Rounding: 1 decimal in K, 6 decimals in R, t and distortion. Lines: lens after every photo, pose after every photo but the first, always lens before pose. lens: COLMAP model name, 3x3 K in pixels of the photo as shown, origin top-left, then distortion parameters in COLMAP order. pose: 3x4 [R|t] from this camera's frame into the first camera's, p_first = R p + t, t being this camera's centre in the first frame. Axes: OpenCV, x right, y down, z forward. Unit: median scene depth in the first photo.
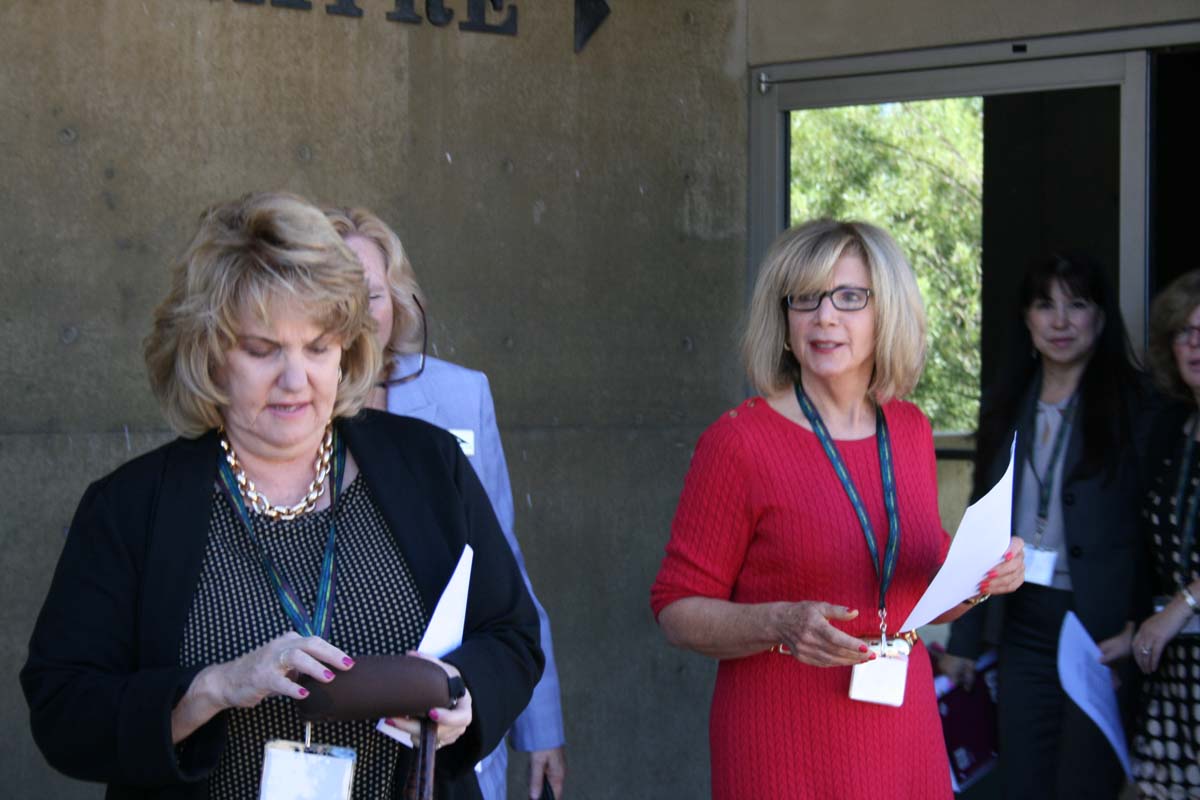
lens RADIAL K [[2991.4, 0, 601.5], [0, 2991.4, 399.2], [0, 0, 1]] dist [0.144078, 0.000000]
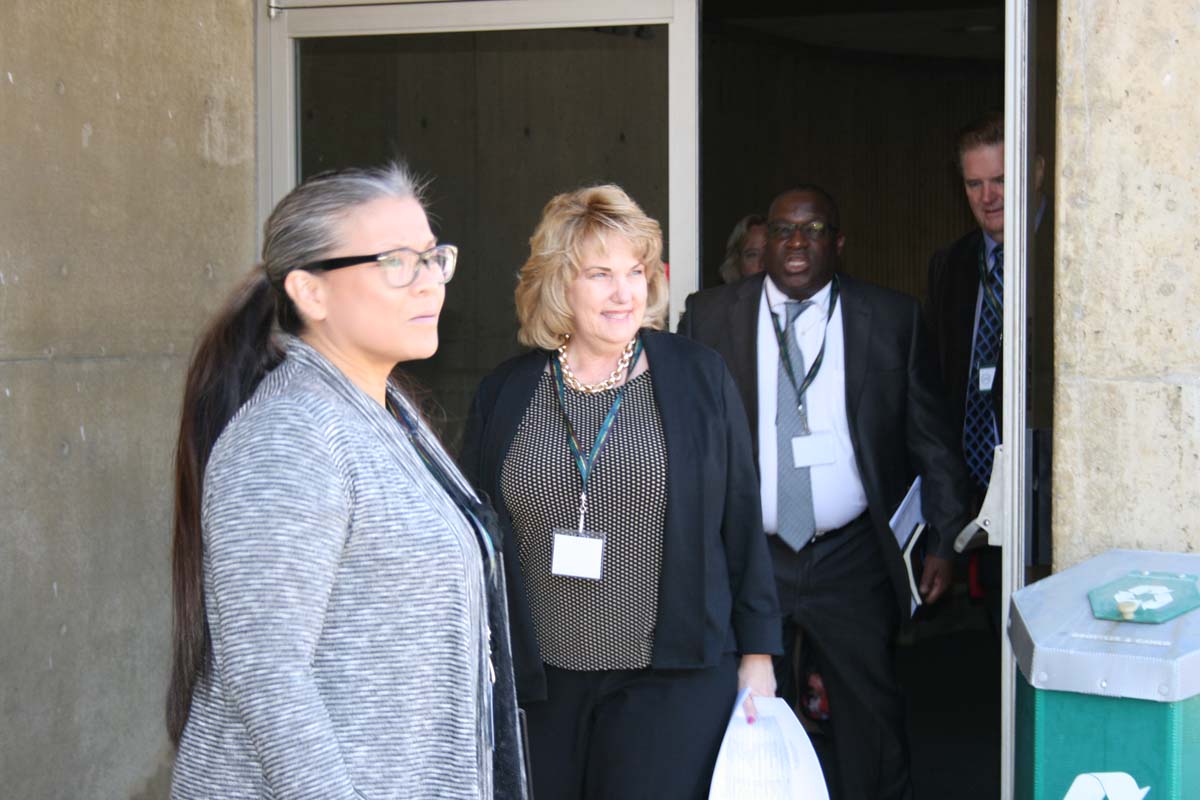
lens RADIAL K [[2991.4, 0, 595.1], [0, 2991.4, 405.9], [0, 0, 1]] dist [0.144078, 0.000000]
pose [[0.936201, -0.018243, 0.350992, -0.202665], [0.008598, 0.999542, 0.029018, -0.001835], [-0.351361, -0.024149, 0.935929, 0.027896]]
